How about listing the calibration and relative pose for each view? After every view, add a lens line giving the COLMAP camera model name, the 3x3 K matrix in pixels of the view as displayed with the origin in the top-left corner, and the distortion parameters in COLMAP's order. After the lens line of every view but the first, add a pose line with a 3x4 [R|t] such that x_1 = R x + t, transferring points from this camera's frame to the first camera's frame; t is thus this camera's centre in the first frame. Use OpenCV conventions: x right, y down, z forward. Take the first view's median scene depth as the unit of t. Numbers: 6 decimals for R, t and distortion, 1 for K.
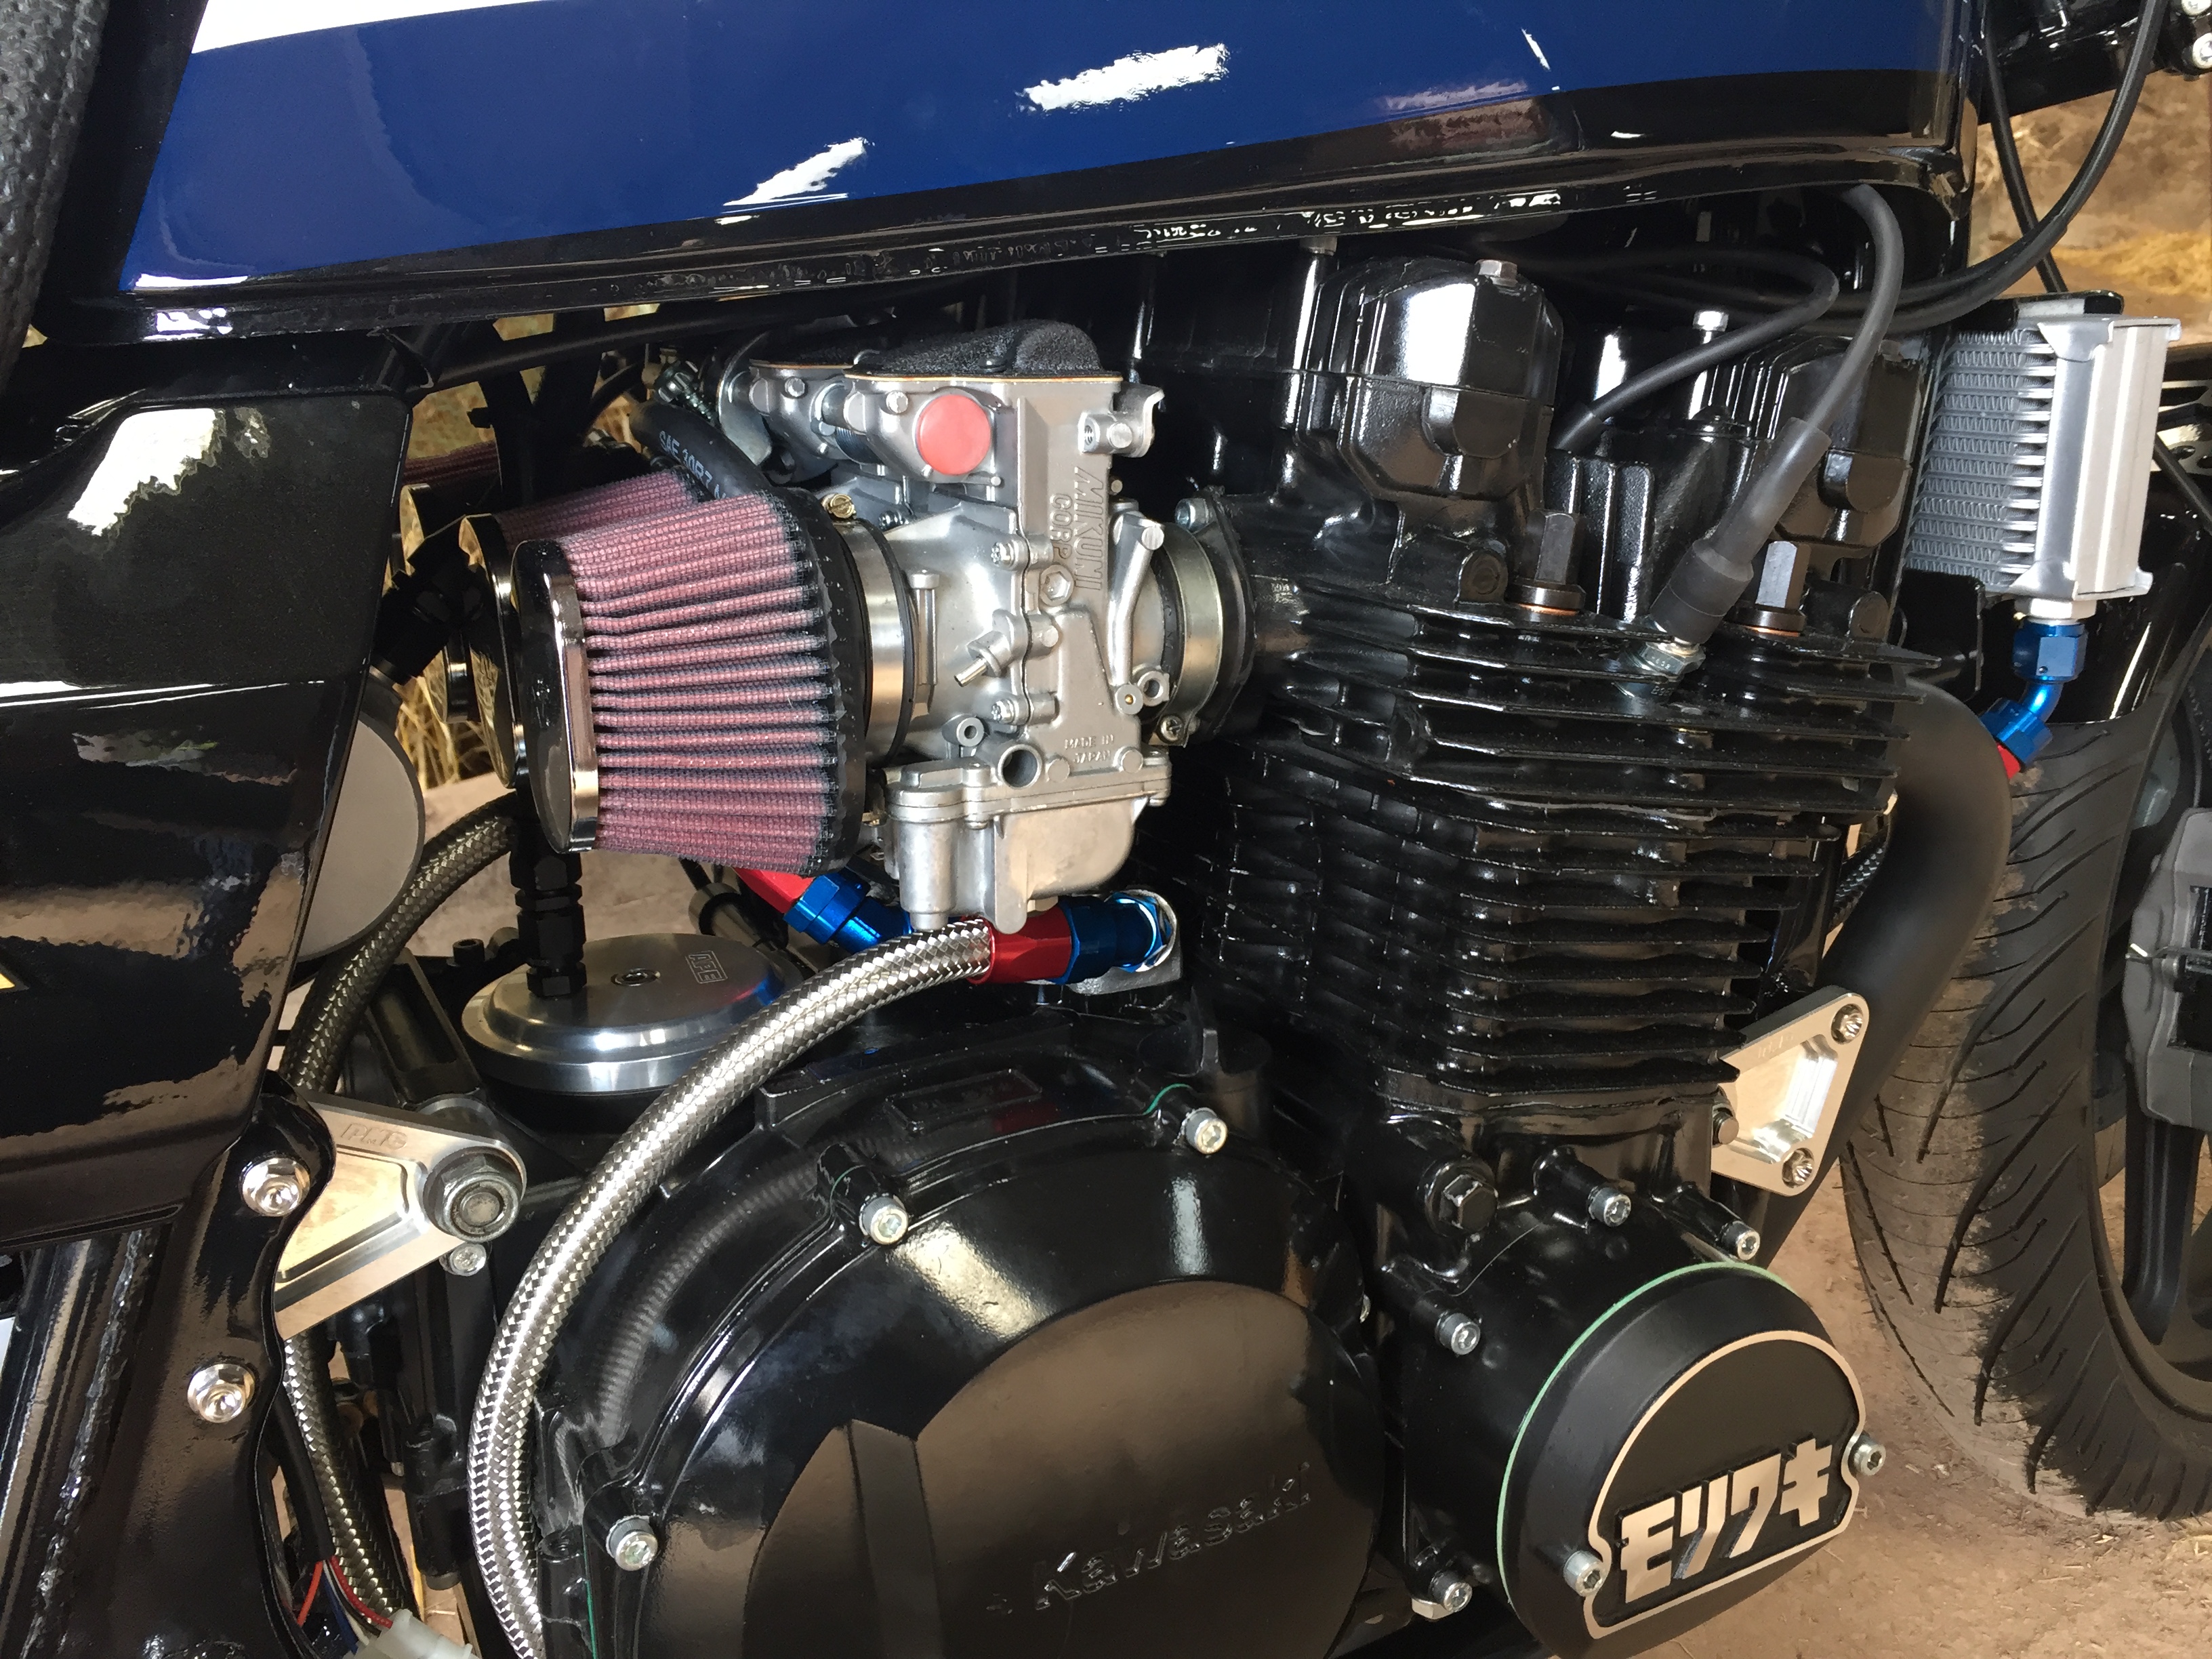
lens RADIAL K [[1910.1, 0, 1115.8], [0, 1910.1, 819.3], [0, 0, 1]] dist [0.098392, -0.127502]
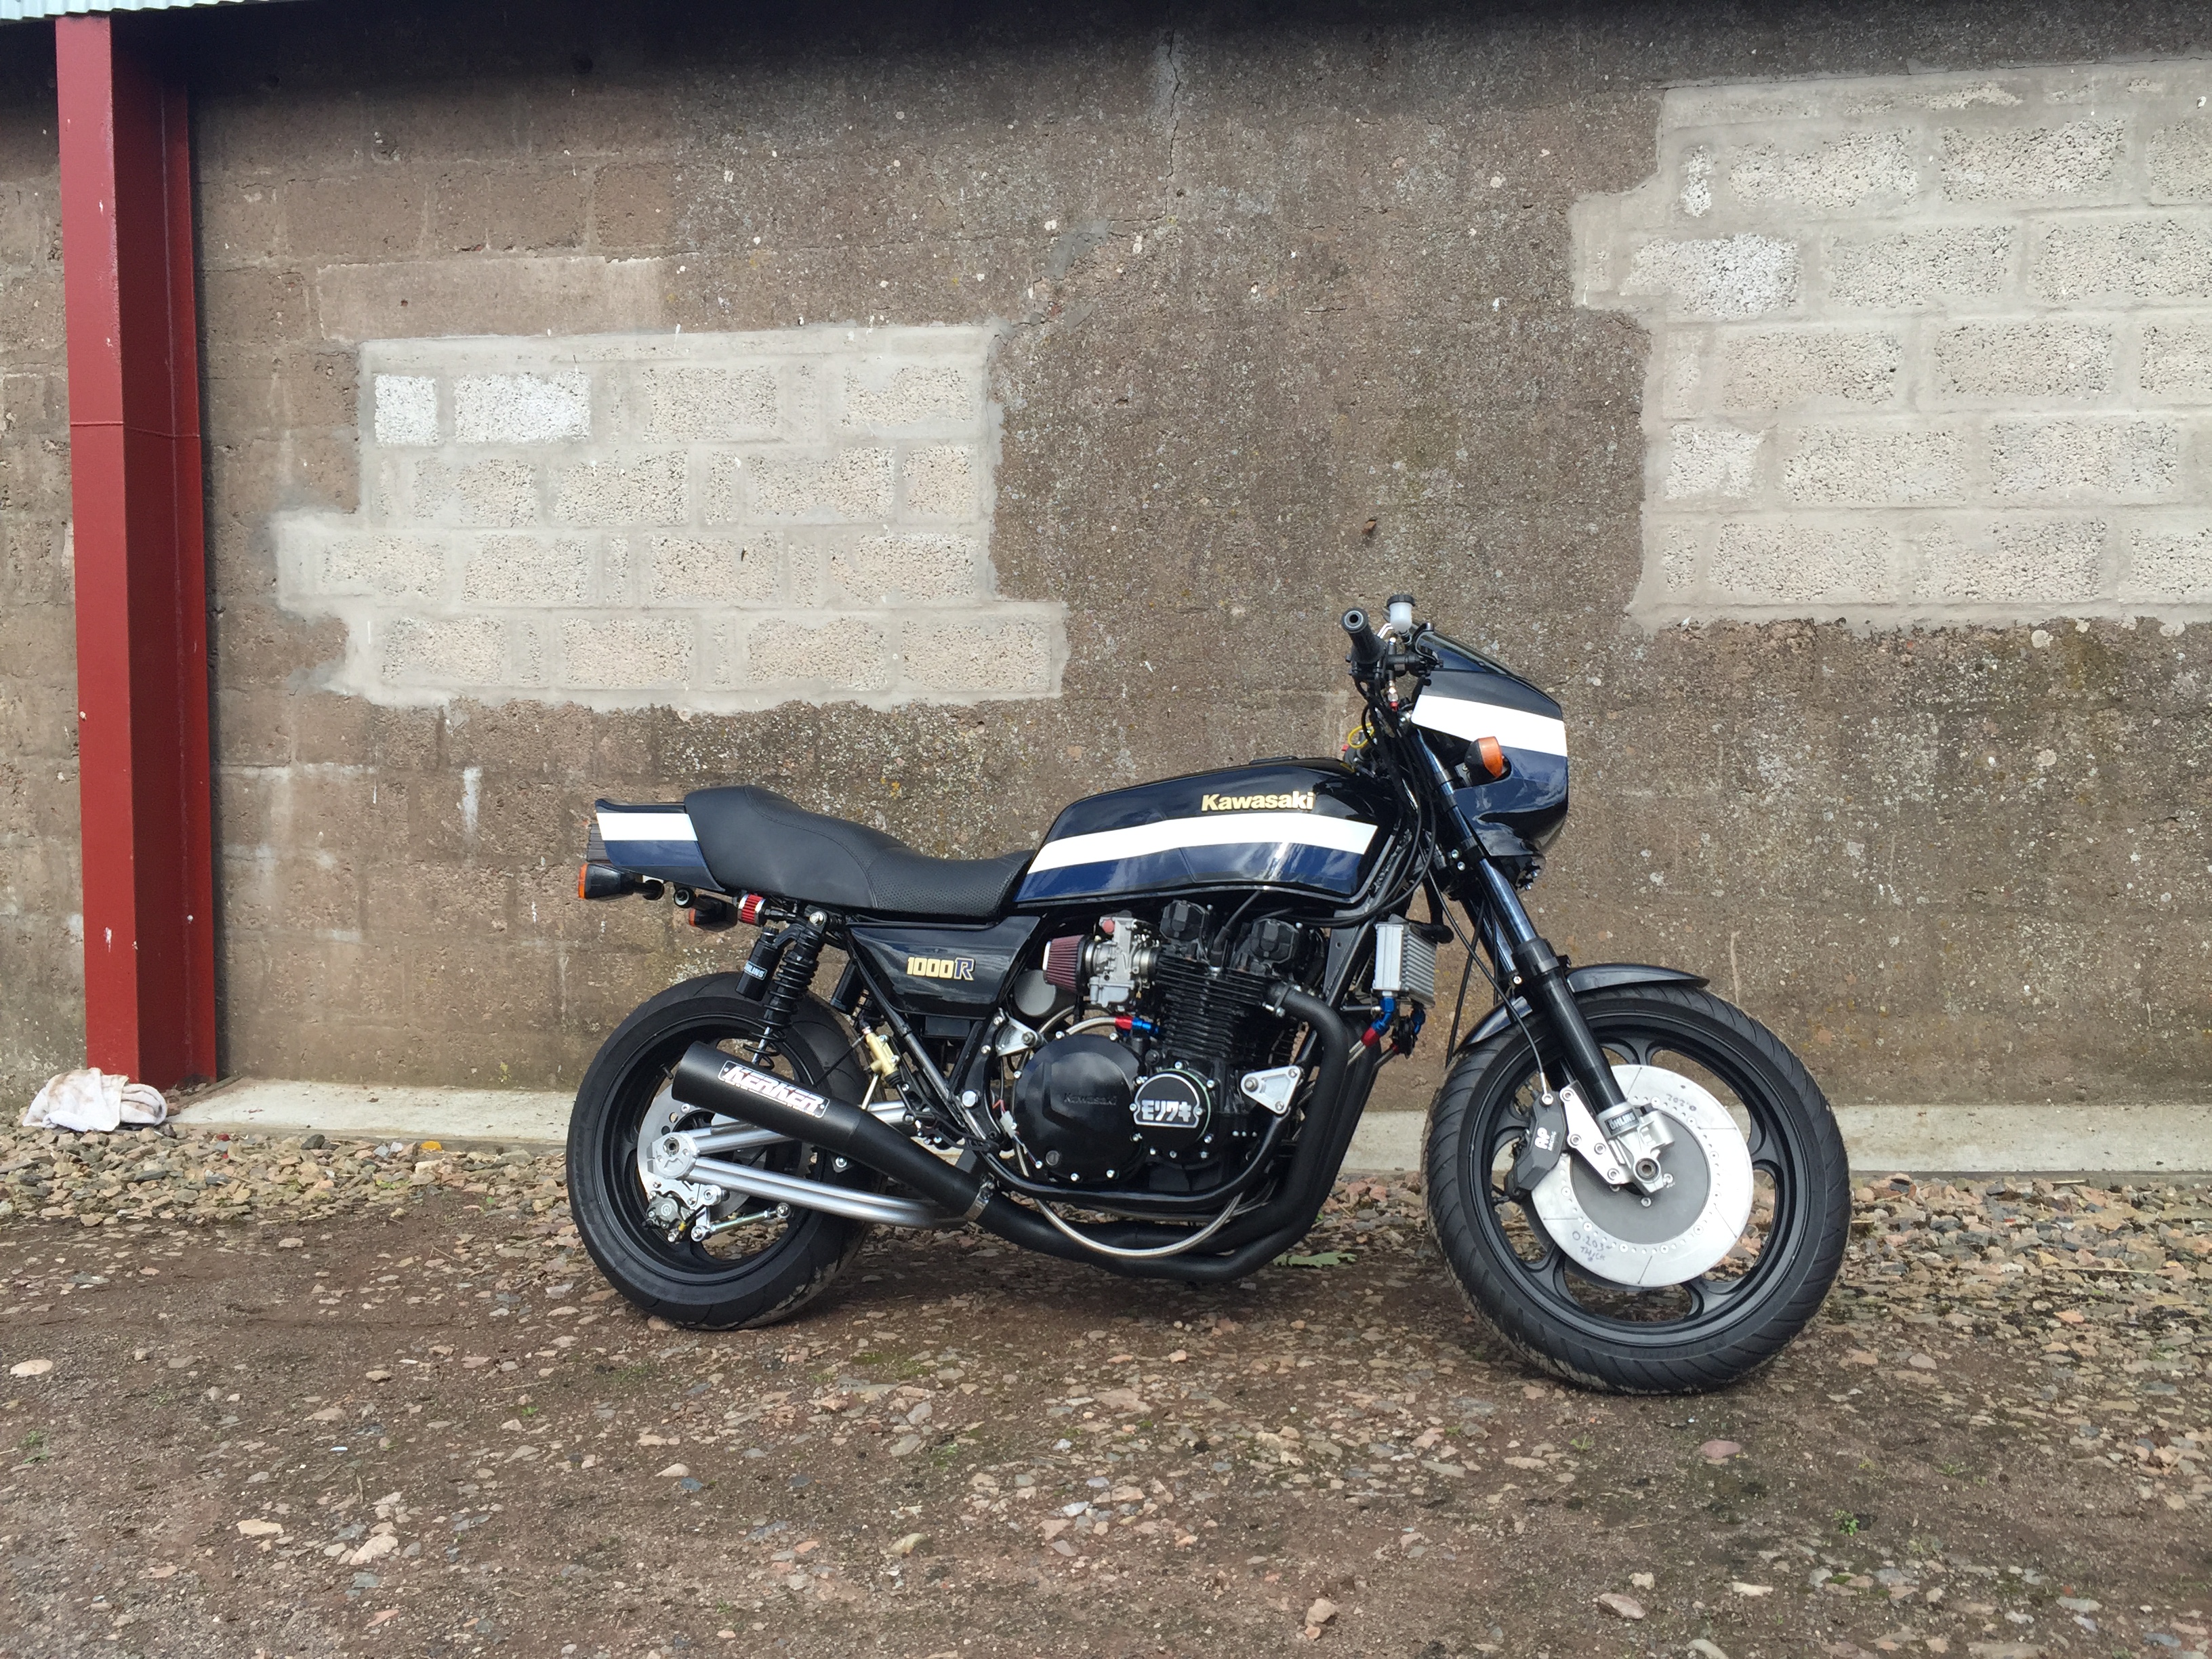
lens RADIAL K [[1910.1, 0, 1118.3], [0, 1910.1, 801.8], [0, 0, 1]] dist [0.098392, -0.127502]
pose [[0.675863, -0.056540, -0.734855, 4.402850], [-0.274580, 0.905961, -0.322243, 1.394473], [0.683970, 0.419569, 0.596781, -2.799278]]
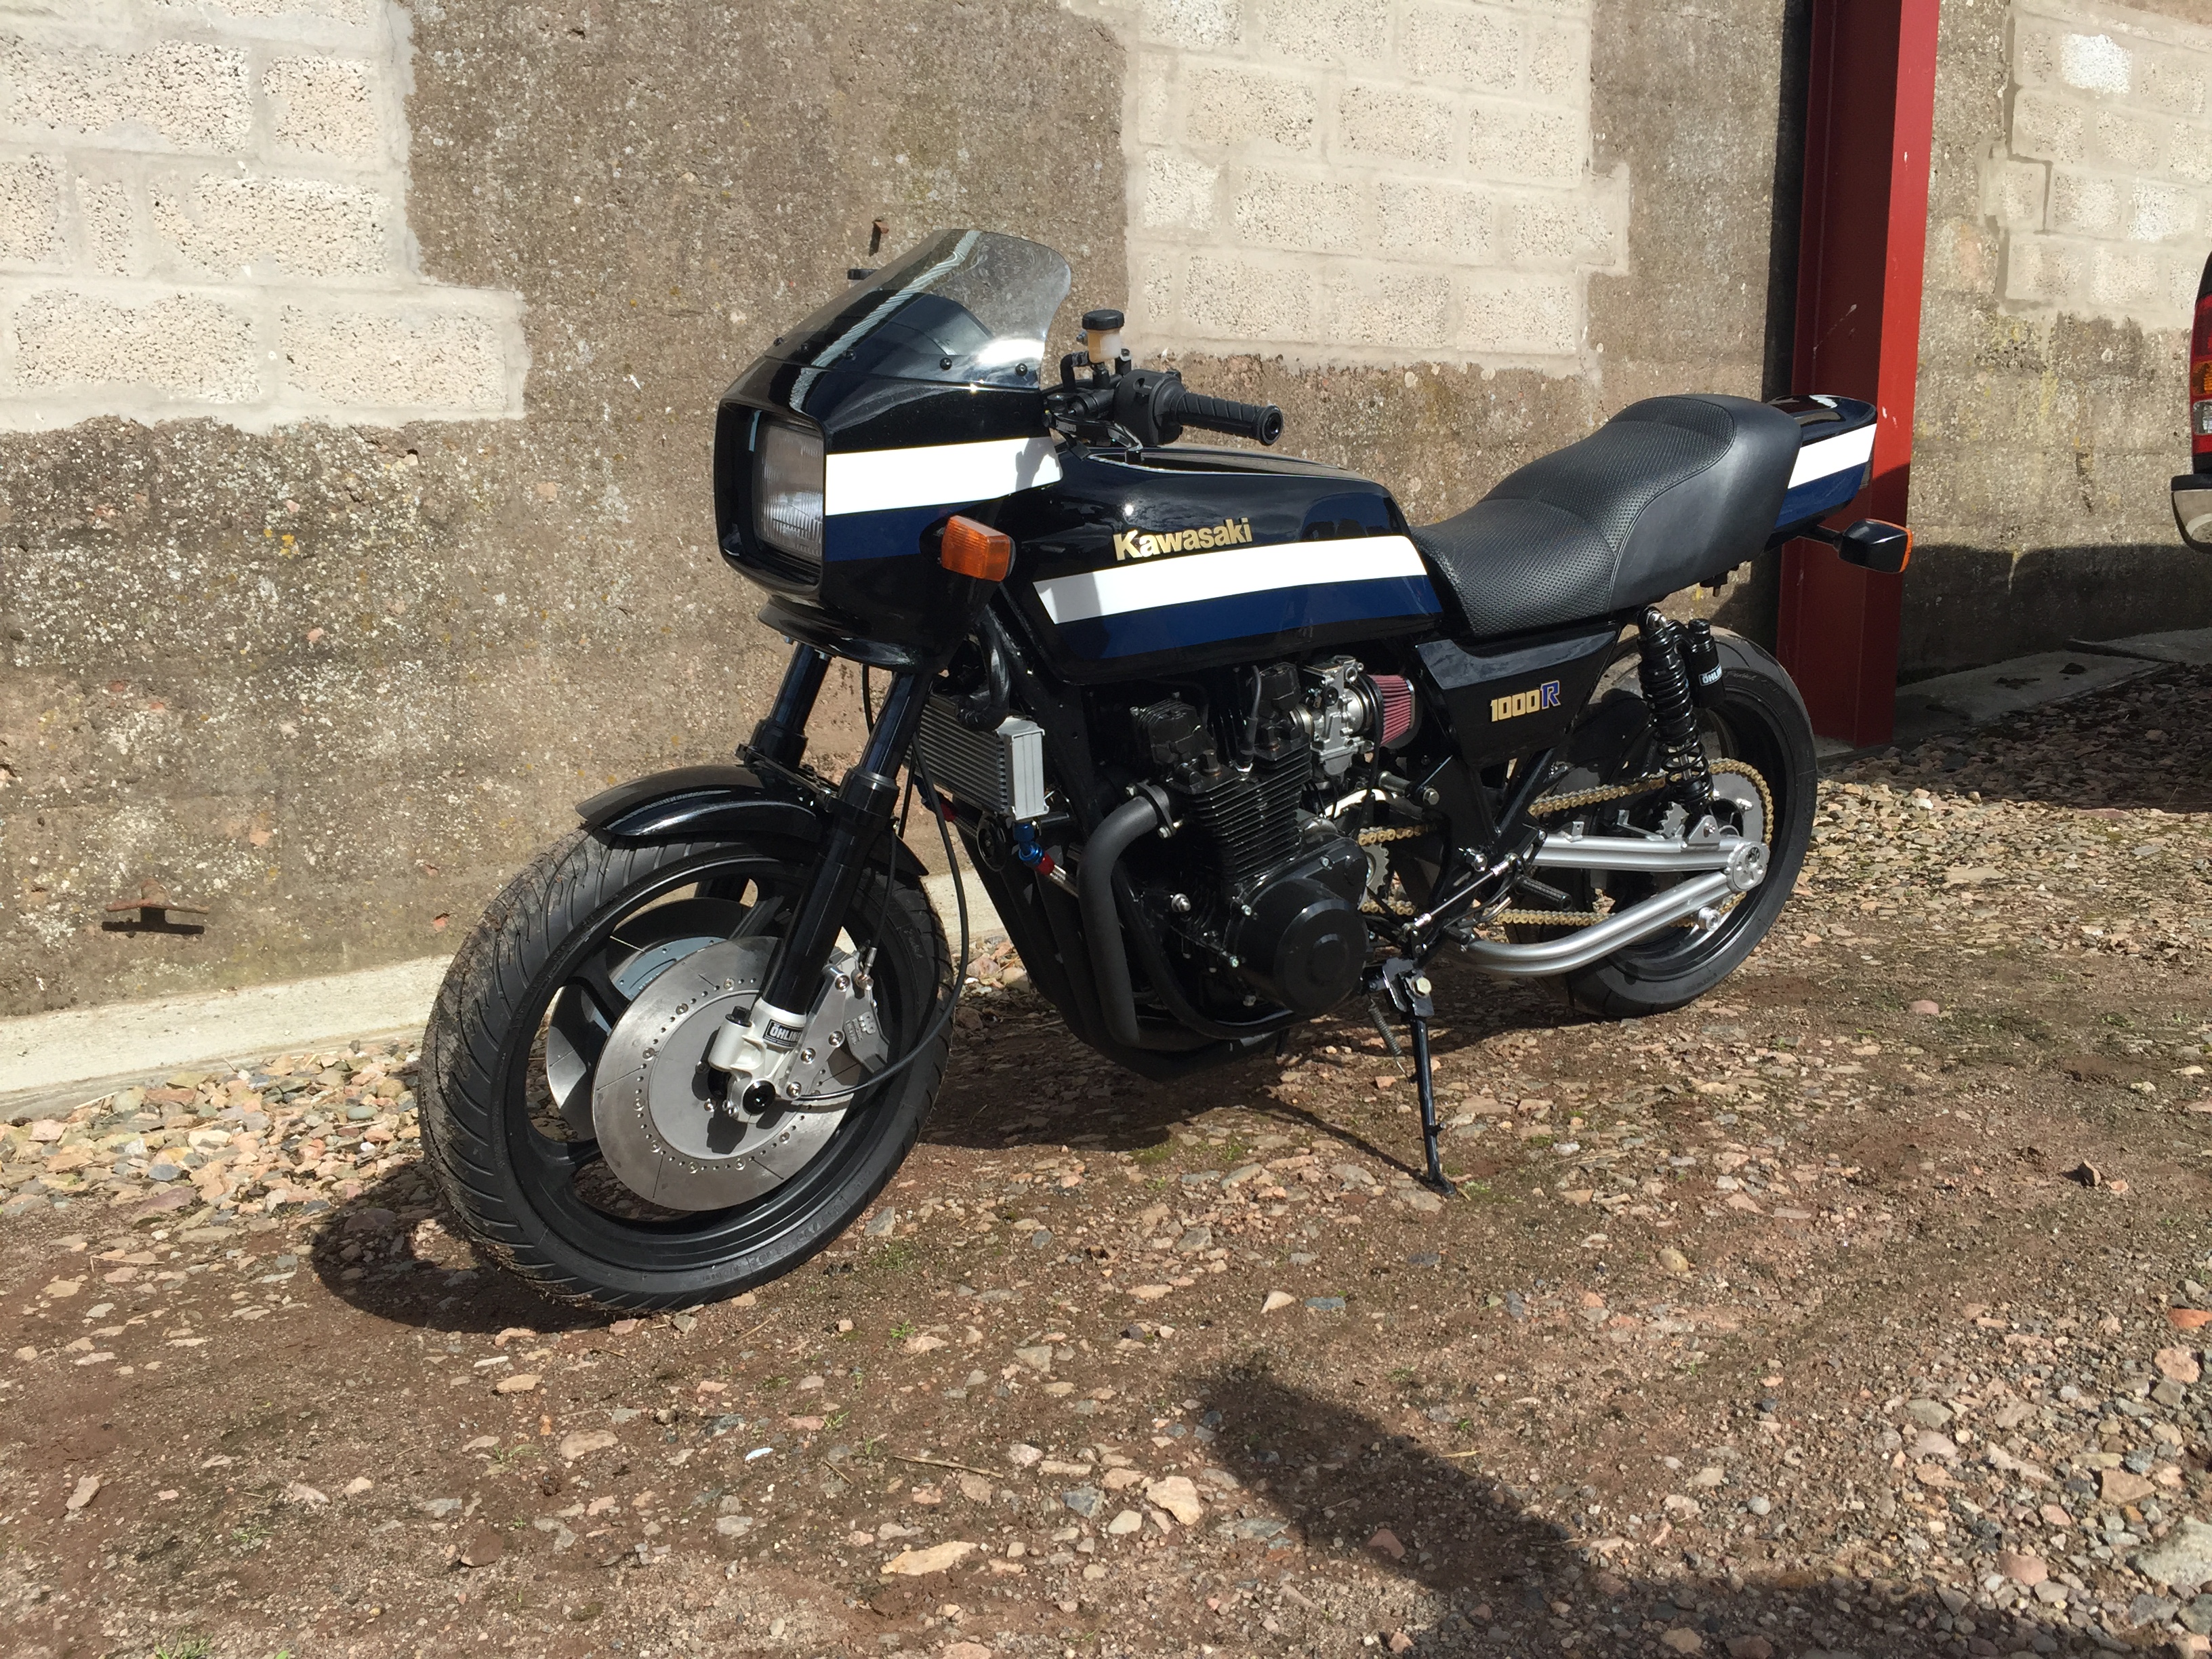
lens RADIAL K [[1910.1, 0, 1122.2], [0, 1910.1, 803.0], [0, 0, 1]] dist [0.098392, -0.127502]
pose [[0.992023, -0.110642, -0.060410, -0.343978], [0.084934, 0.940758, -0.328270, 1.995926], [0.093152, 0.320521, 0.942650, -3.907338]]
